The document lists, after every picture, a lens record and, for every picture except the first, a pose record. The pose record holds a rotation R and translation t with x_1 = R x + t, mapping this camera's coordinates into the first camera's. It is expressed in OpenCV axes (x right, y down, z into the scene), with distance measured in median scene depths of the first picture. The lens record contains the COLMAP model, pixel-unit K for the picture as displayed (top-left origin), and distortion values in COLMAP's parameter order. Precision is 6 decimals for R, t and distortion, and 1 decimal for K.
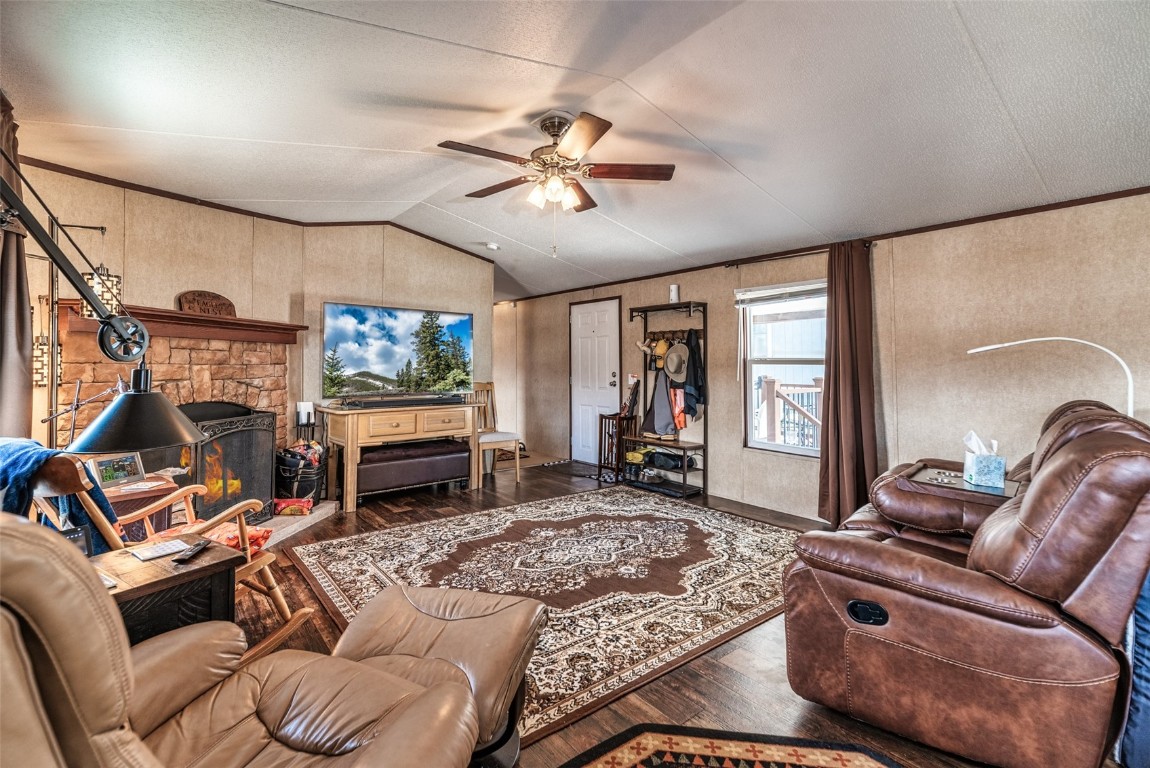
lens RADIAL K [[500.4, 0, 573.6], [0, 500.4, 361.0], [0, 0, 1]] dist [0.001920, 0.000129]
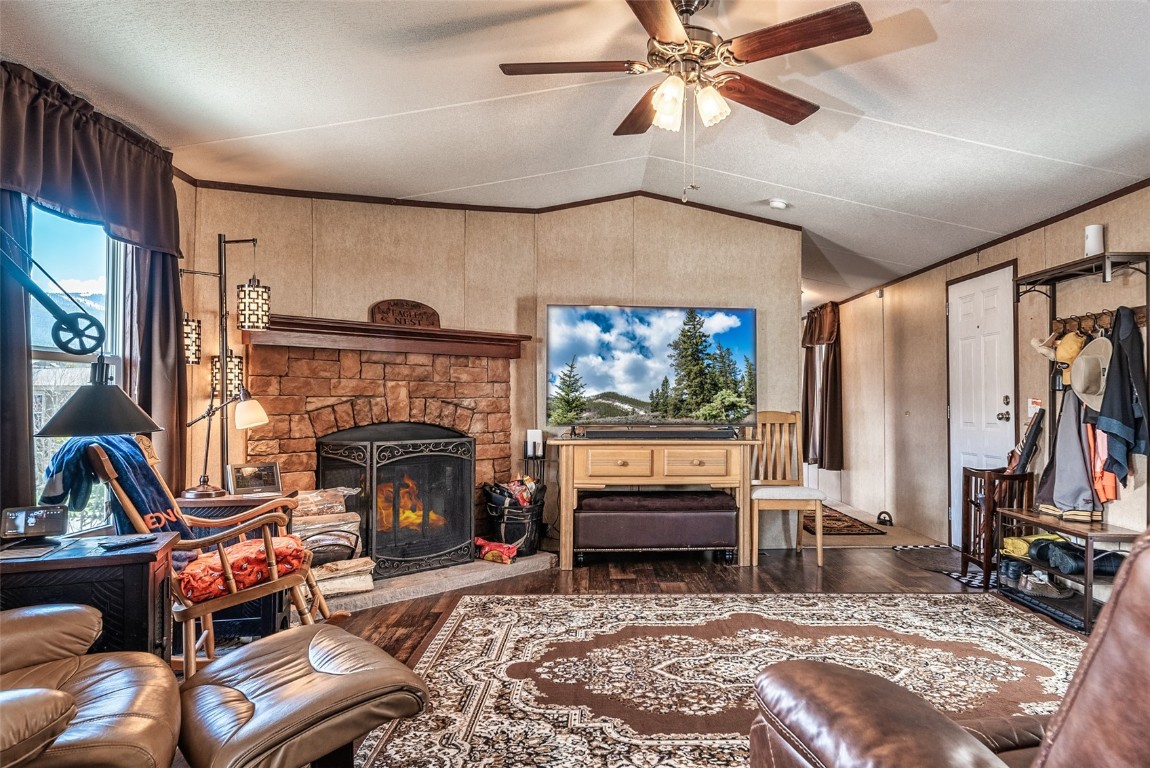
lens RADIAL K [[740.9, 0, 651.0], [0, 740.9, 403.1], [0, 0, 1]] dist [0.001329, 0.001821]
pose [[0.824907, 0.002135, -0.565264, 0.301087], [0.004068, 0.999945, 0.009713, 0.027798], [0.565253, -0.010312, 0.824853, 0.114004]]
